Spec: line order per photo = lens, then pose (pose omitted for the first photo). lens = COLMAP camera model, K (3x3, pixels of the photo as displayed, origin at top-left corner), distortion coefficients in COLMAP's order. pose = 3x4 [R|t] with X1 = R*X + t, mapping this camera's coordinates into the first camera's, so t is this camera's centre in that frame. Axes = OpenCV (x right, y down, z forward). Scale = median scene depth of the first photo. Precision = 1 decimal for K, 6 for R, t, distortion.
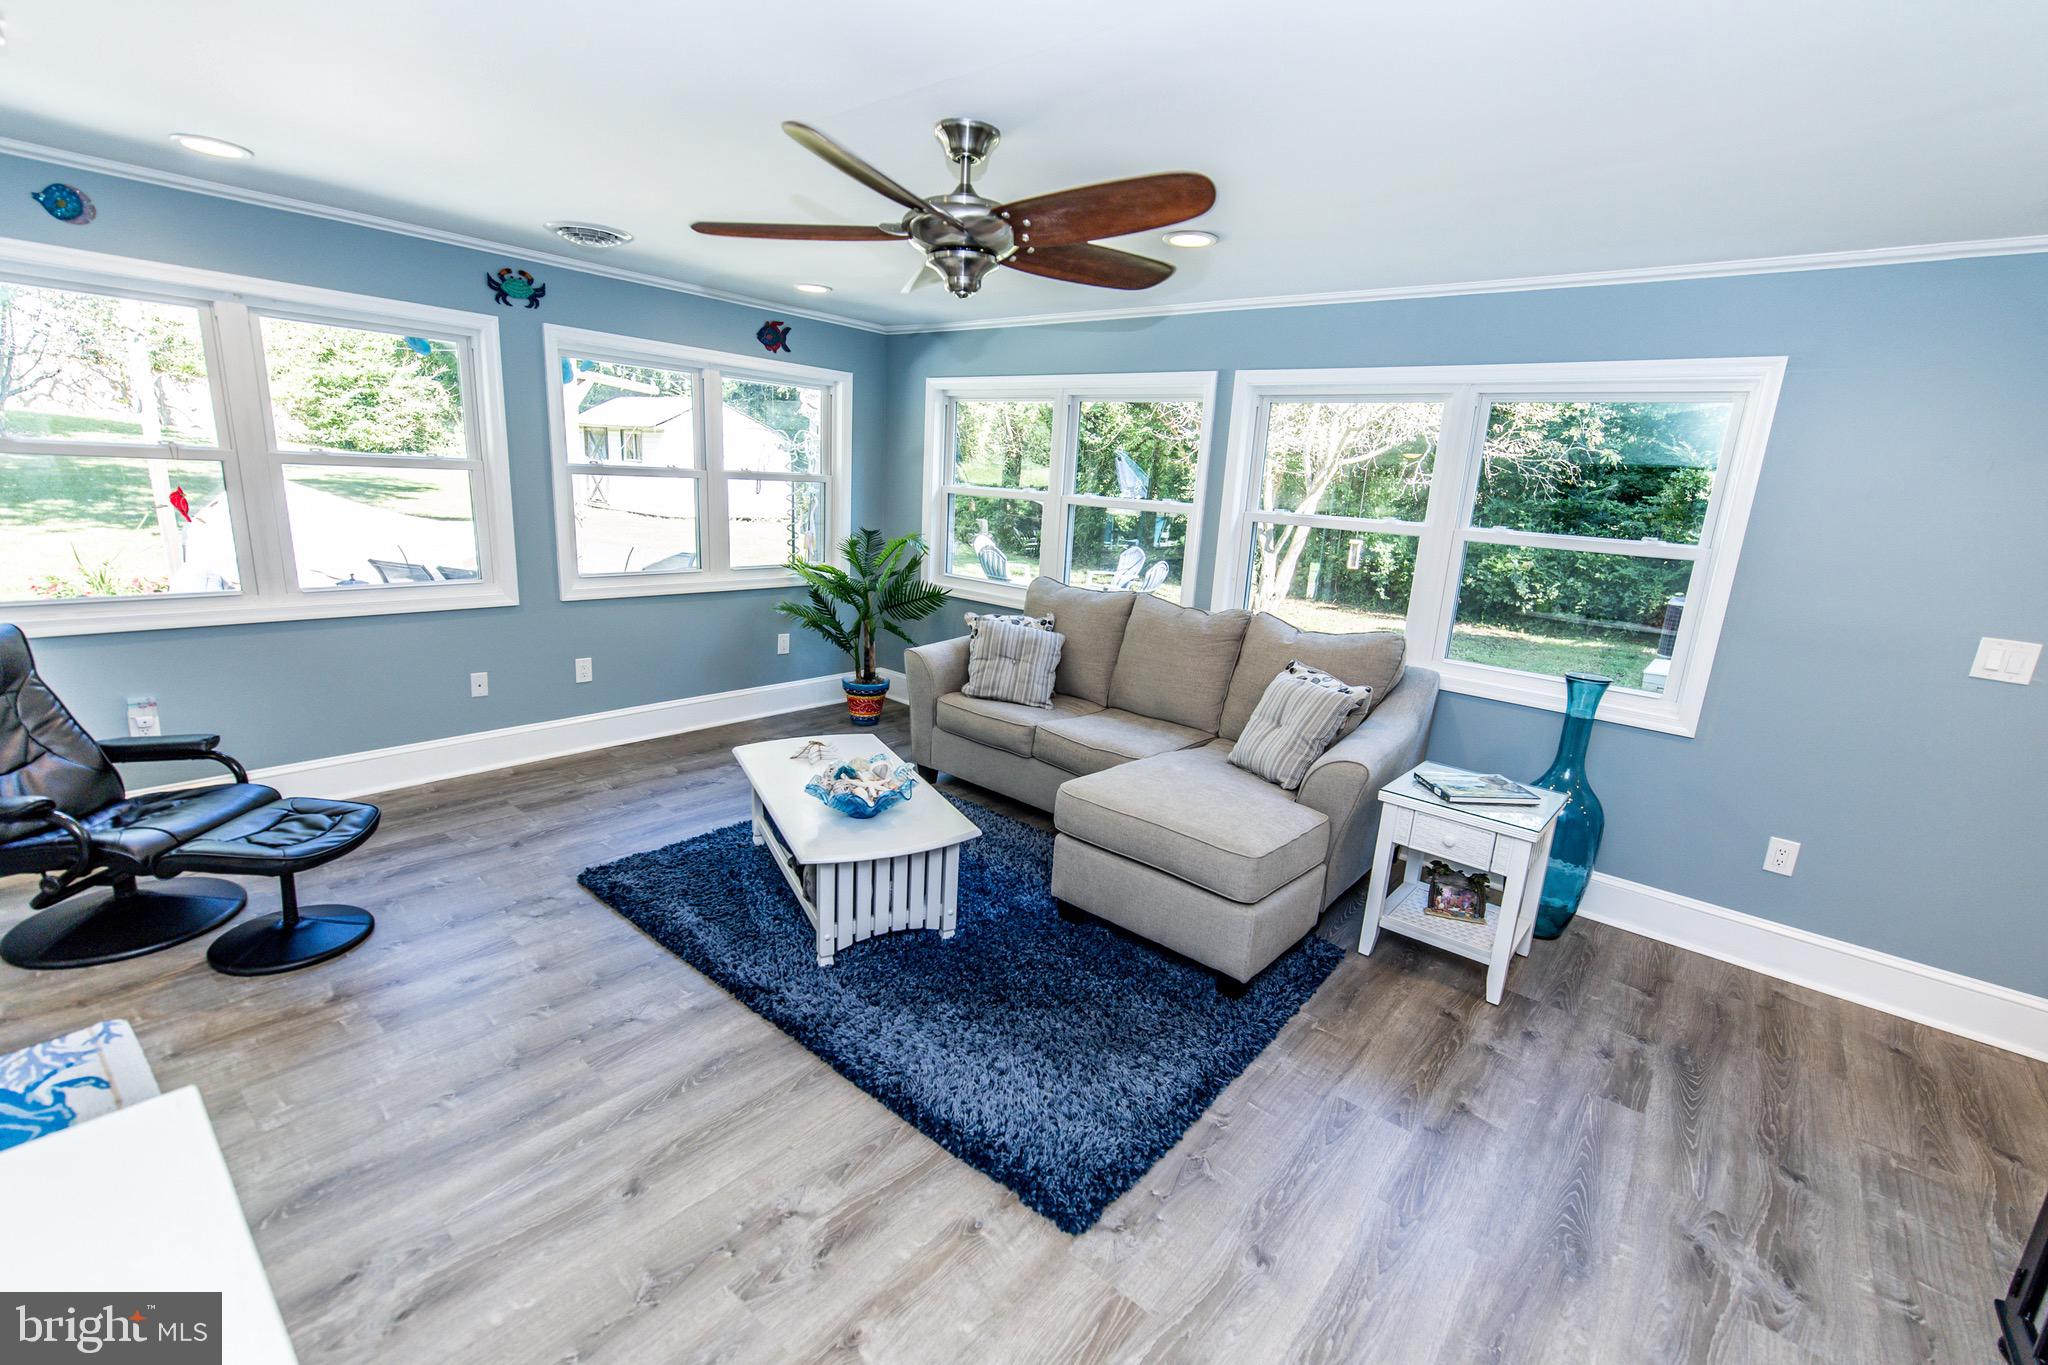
lens RADIAL K [[874.8, 0, 1038.0], [0, 874.8, 677.6], [0, 0, 1]] dist [0.001047, 0.000076]
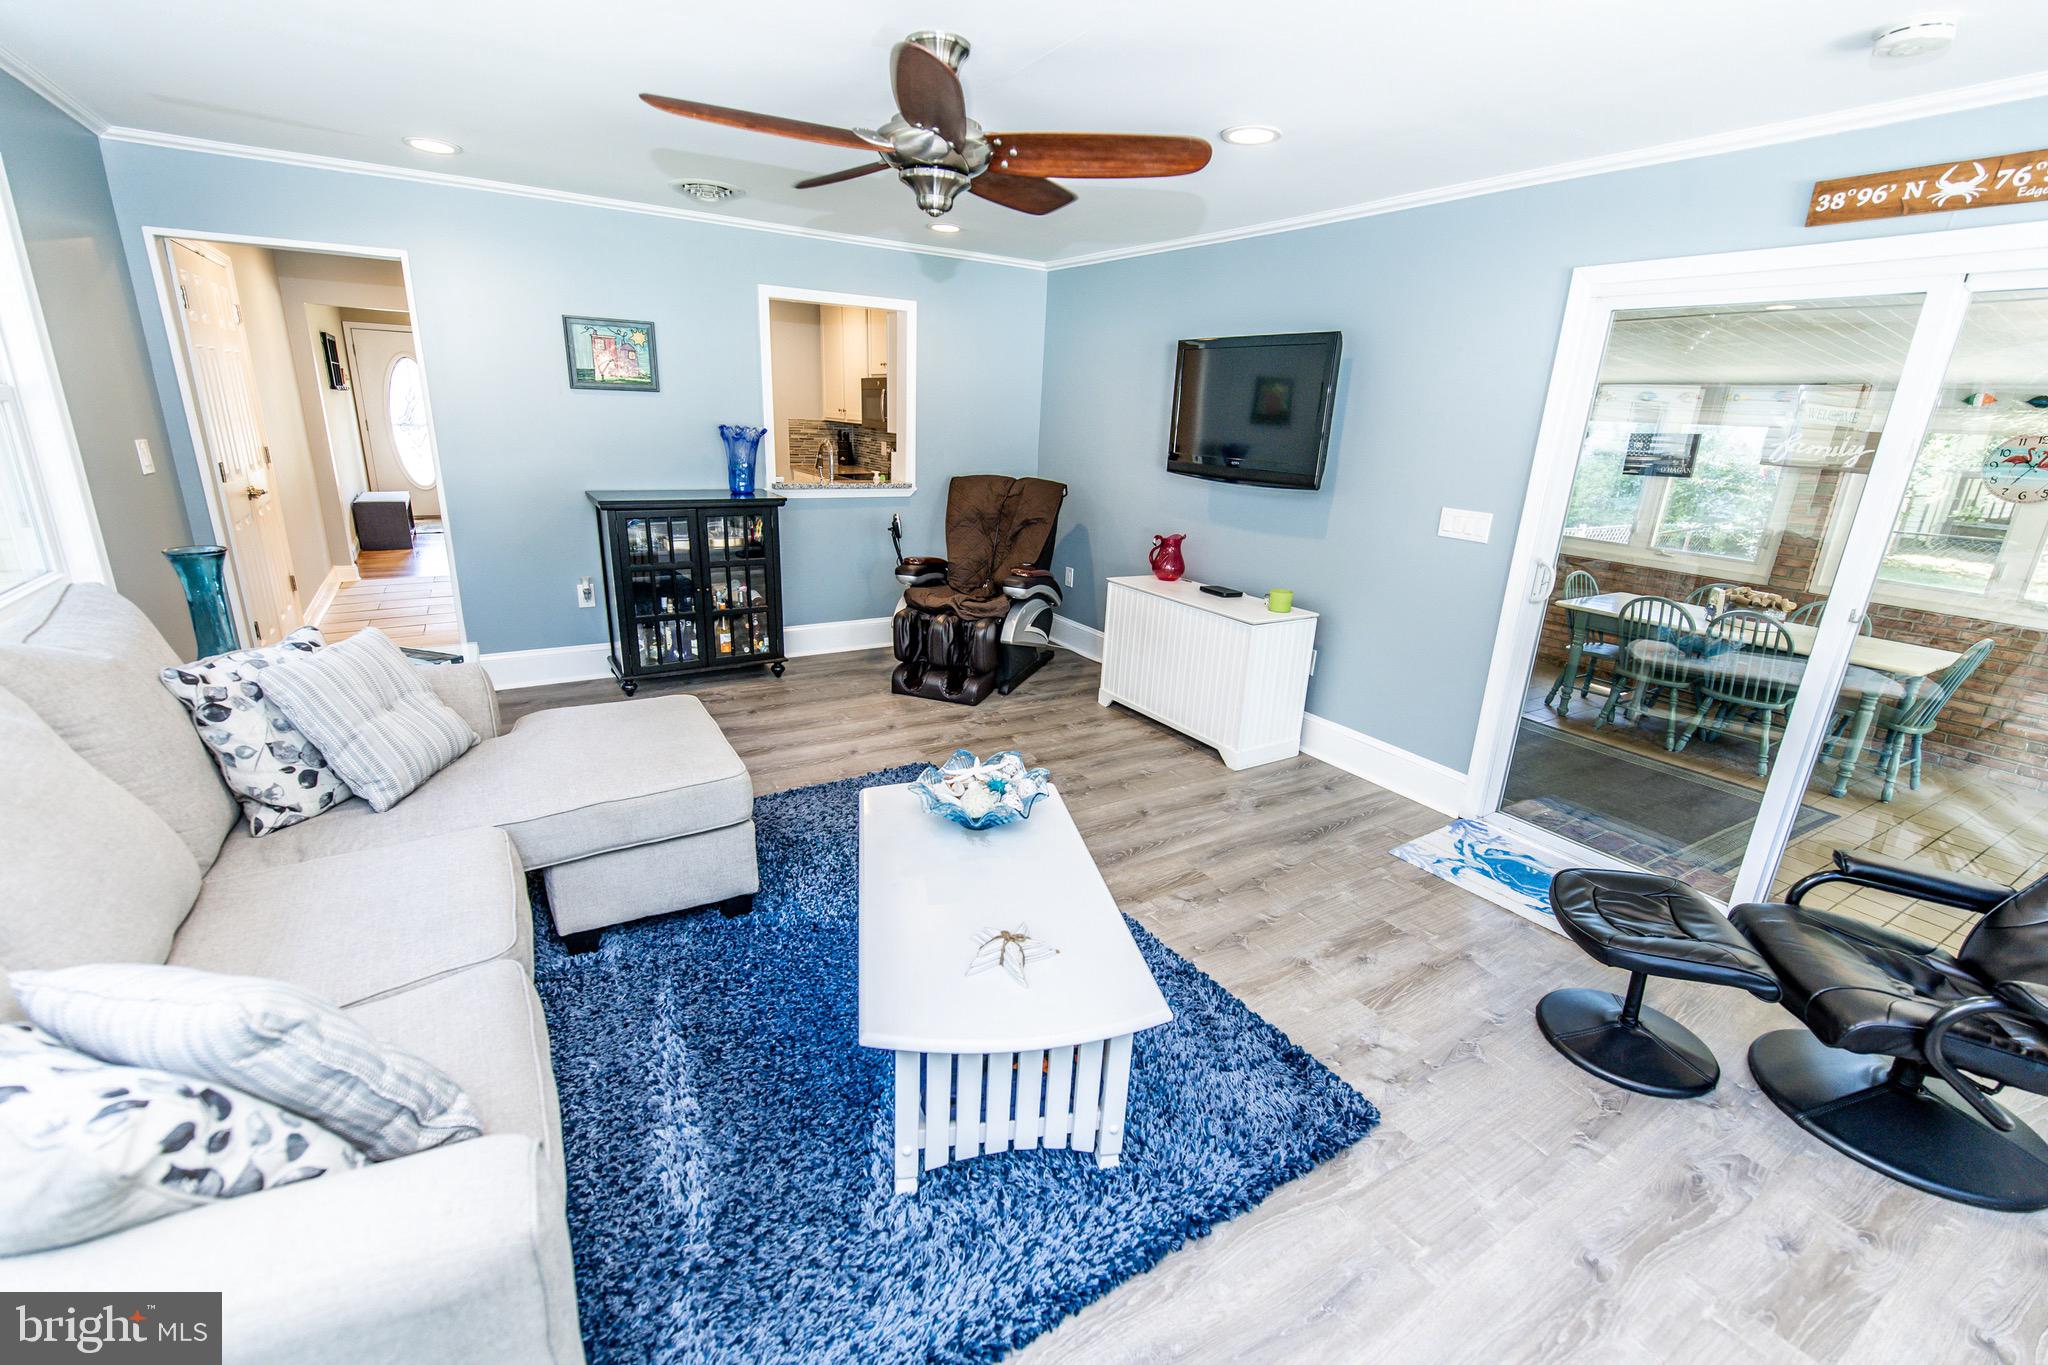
lens RADIAL K [[874.8, 0, 1025.4], [0, 874.8, 684.2], [0, 0, 1]] dist [0.001047, 0.000076]
pose [[-0.944150, -0.190784, 0.268667, -0.612006], [-0.025474, 0.855159, 0.517740, -0.525794], [-0.328530, 0.481980, -0.812258, 2.216445]]
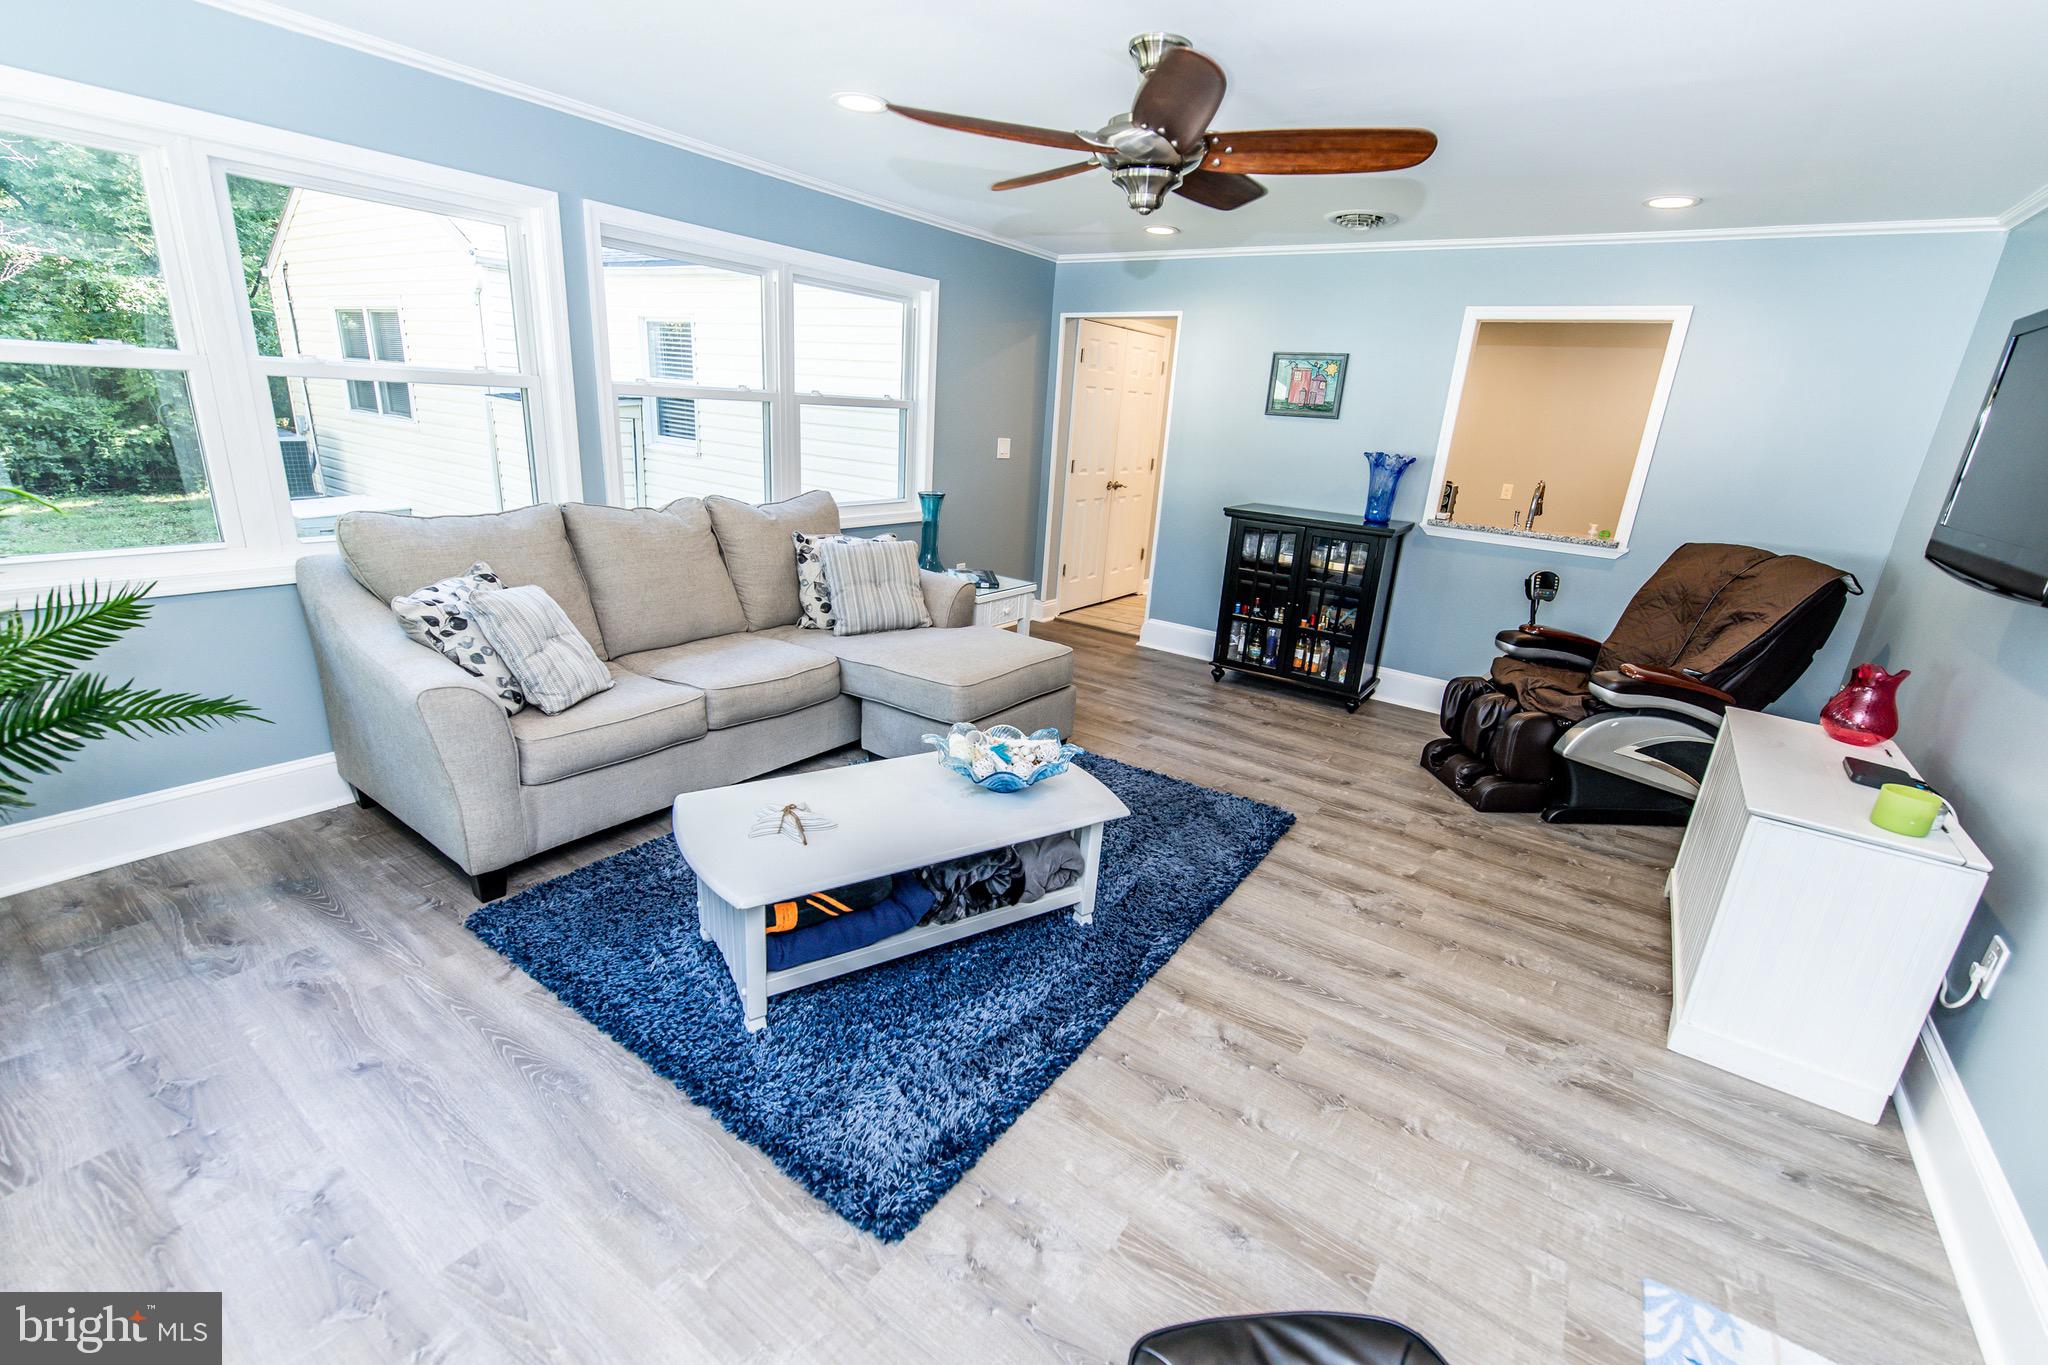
lens RADIAL K [[874.8, 0, 1029.7], [0, 874.8, 688.3], [0, 0, 1]] dist [0.001047, 0.000076]
pose [[-0.075873, -0.371495, 0.925330, -1.345146], [0.158026, 0.911796, 0.379019, -0.353326], [-0.984516, 0.174984, -0.010475, 1.351750]]
